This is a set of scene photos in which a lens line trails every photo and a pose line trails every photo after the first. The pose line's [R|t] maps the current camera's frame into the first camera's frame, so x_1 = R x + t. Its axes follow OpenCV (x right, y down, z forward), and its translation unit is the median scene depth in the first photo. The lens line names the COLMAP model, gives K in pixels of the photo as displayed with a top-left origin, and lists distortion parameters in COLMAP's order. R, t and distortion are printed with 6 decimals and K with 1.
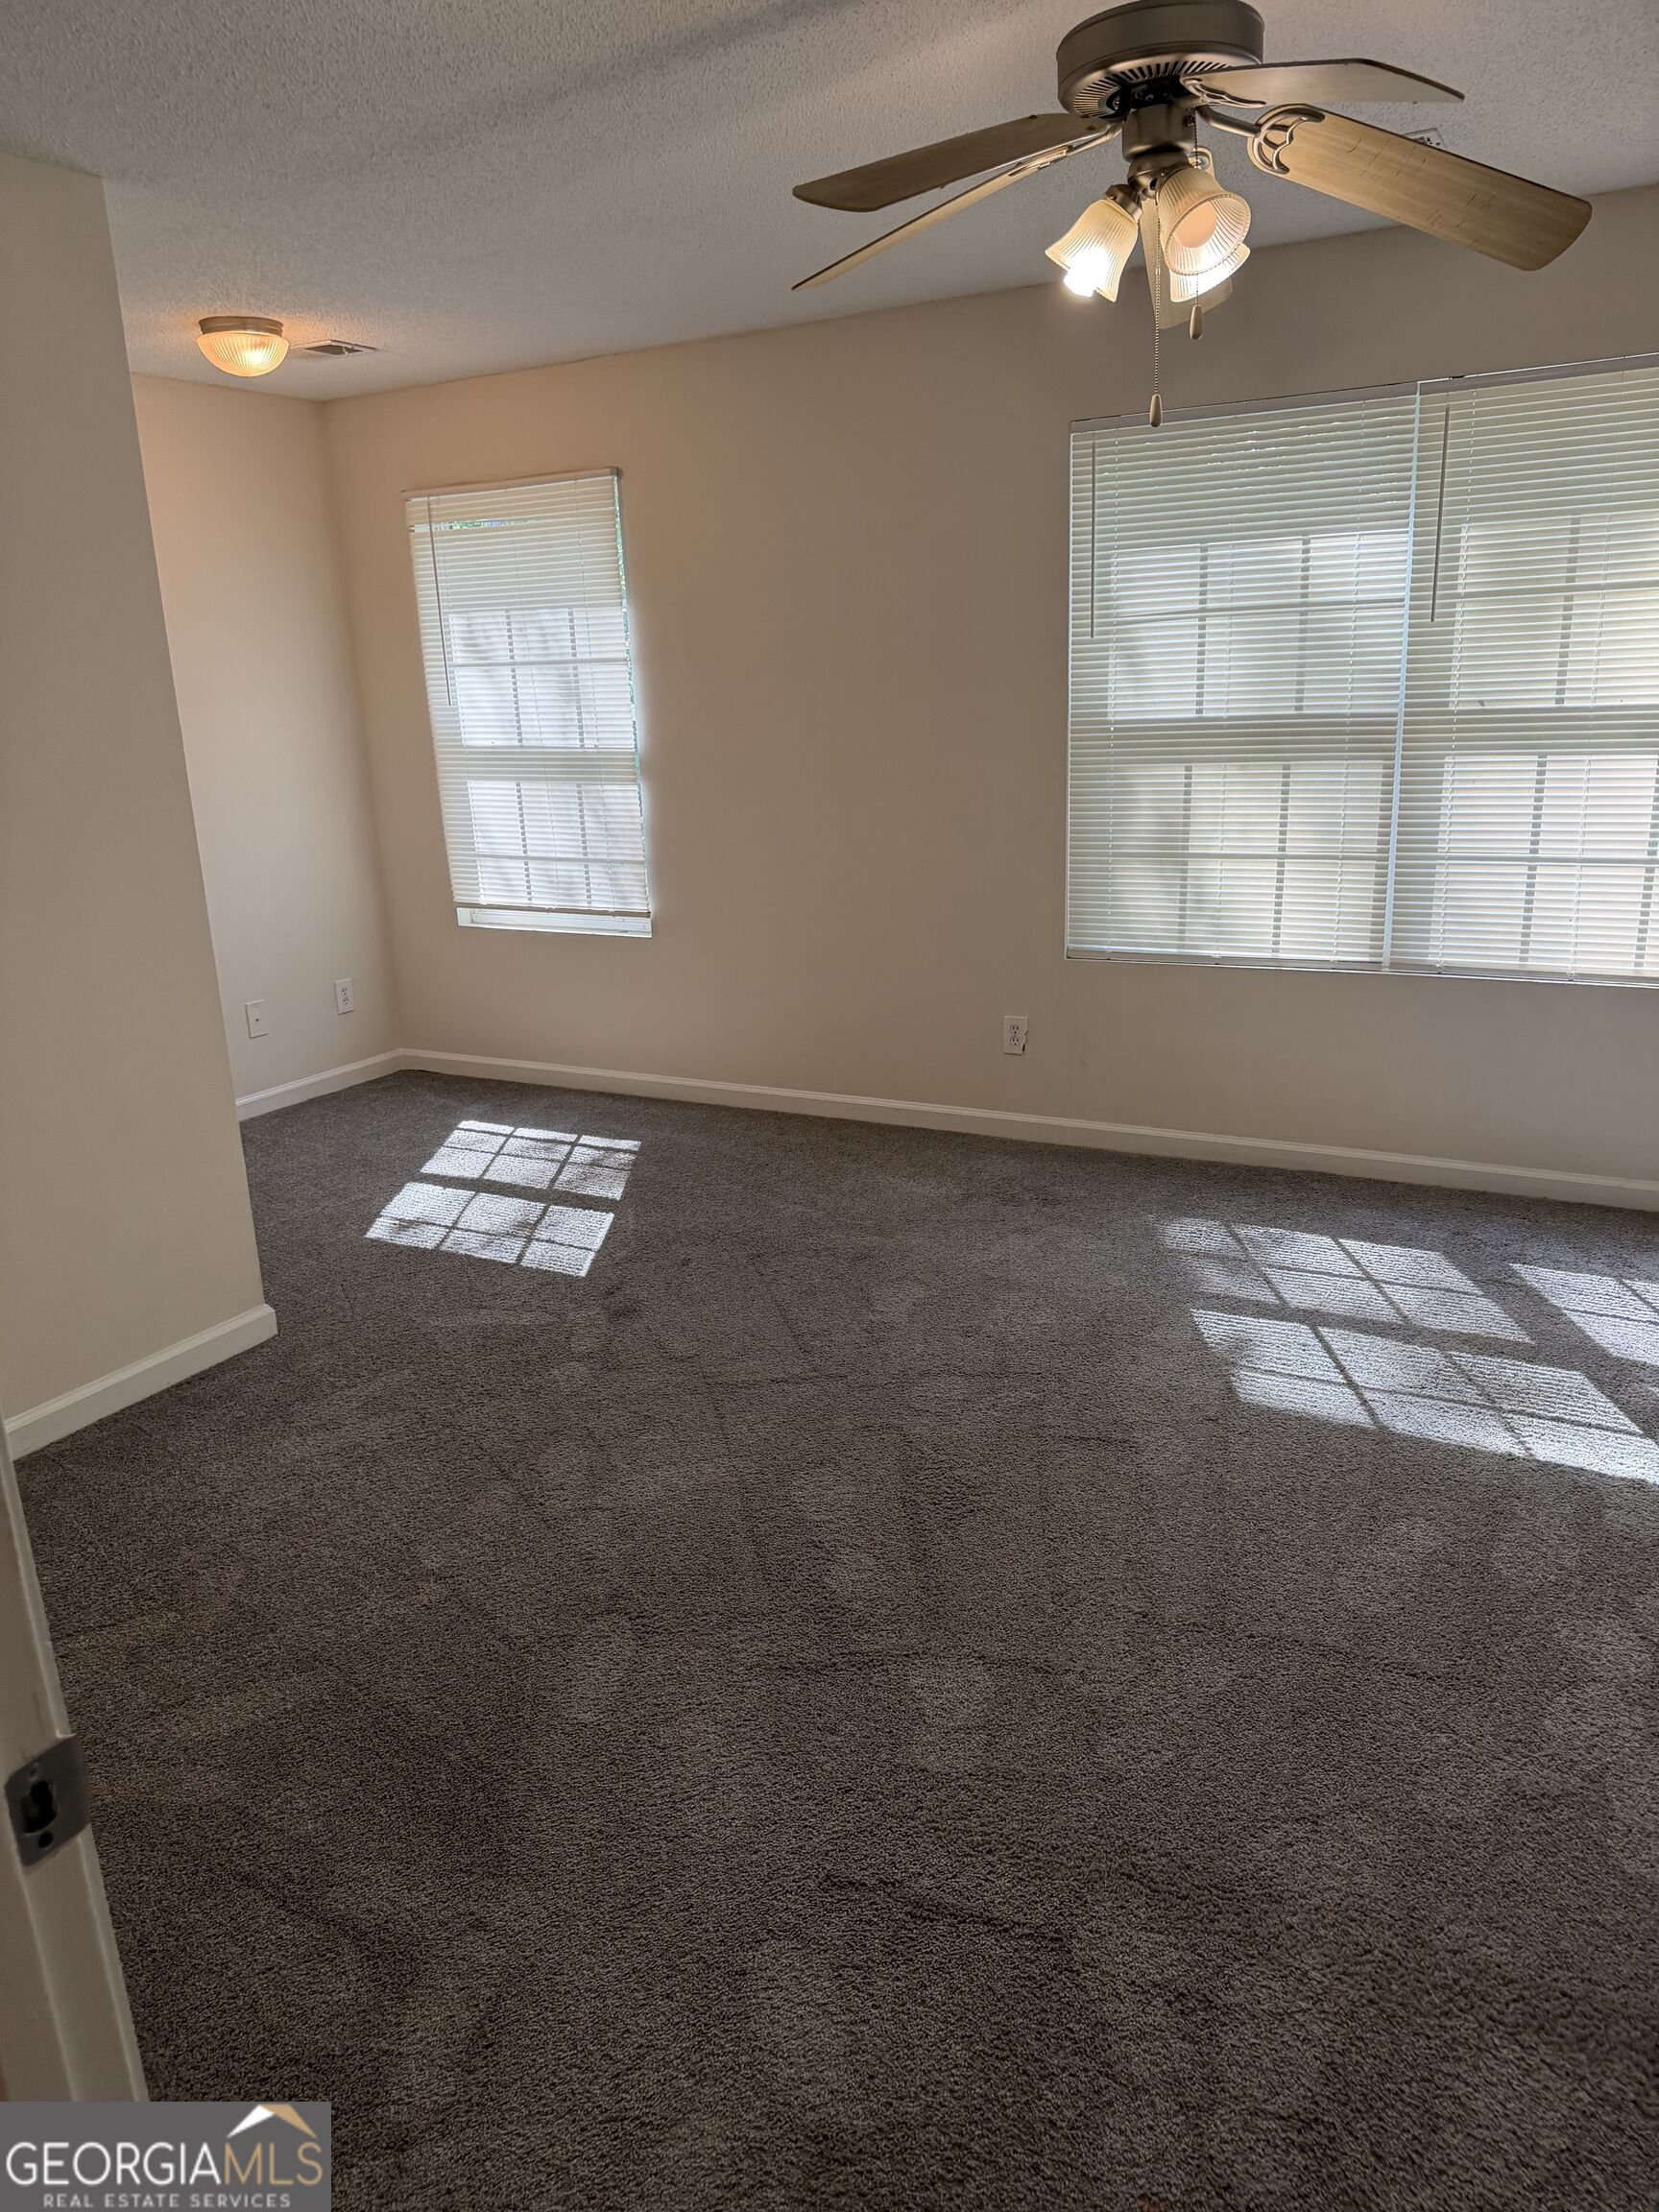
lens RADIAL K [[1551.1, 0, 821.5], [0, 1551.1, 1113.3], [0, 0, 1]] dist [0.189452, -0.425425]
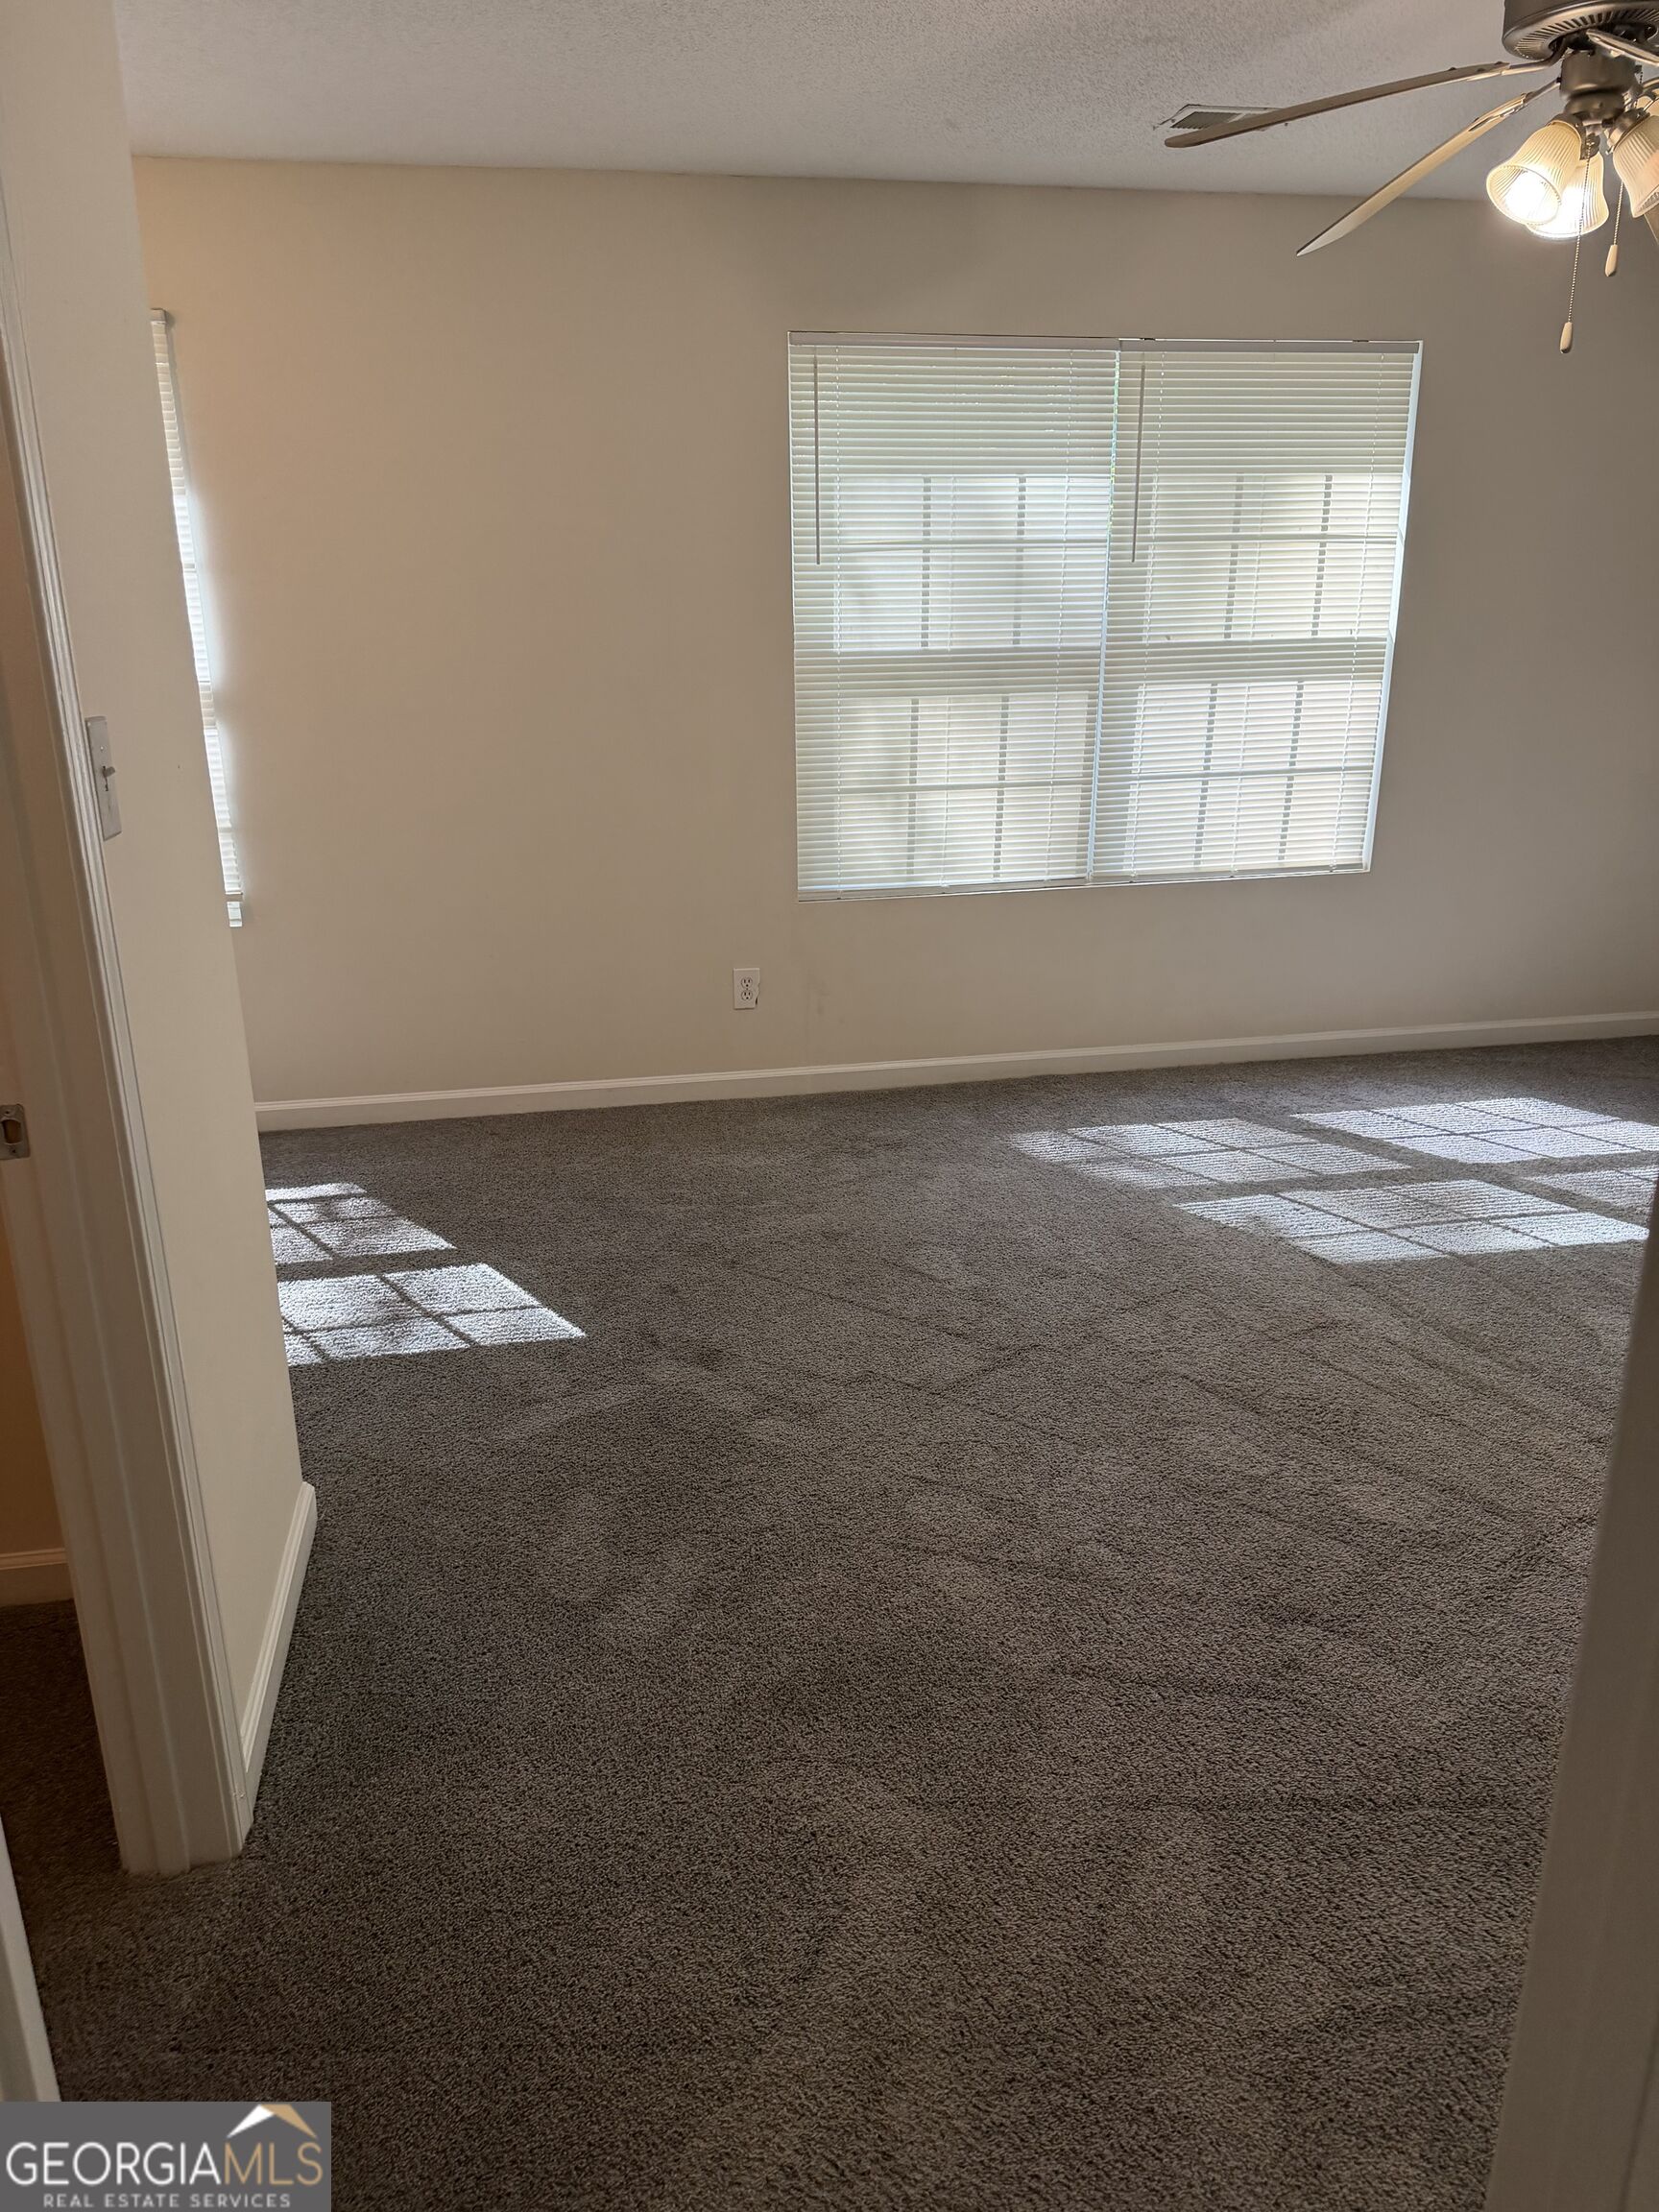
lens RADIAL K [[1551.1, 0, 821.5], [0, 1551.1, 1113.3], [0, 0, 1]] dist [0.189452, -0.425425]
pose [[0.761082, -0.171953, 0.625448, -0.509455], [0.157825, 0.984336, 0.078571, -0.048899], [-0.629162, 0.038913, 0.776299, 0.275550]]
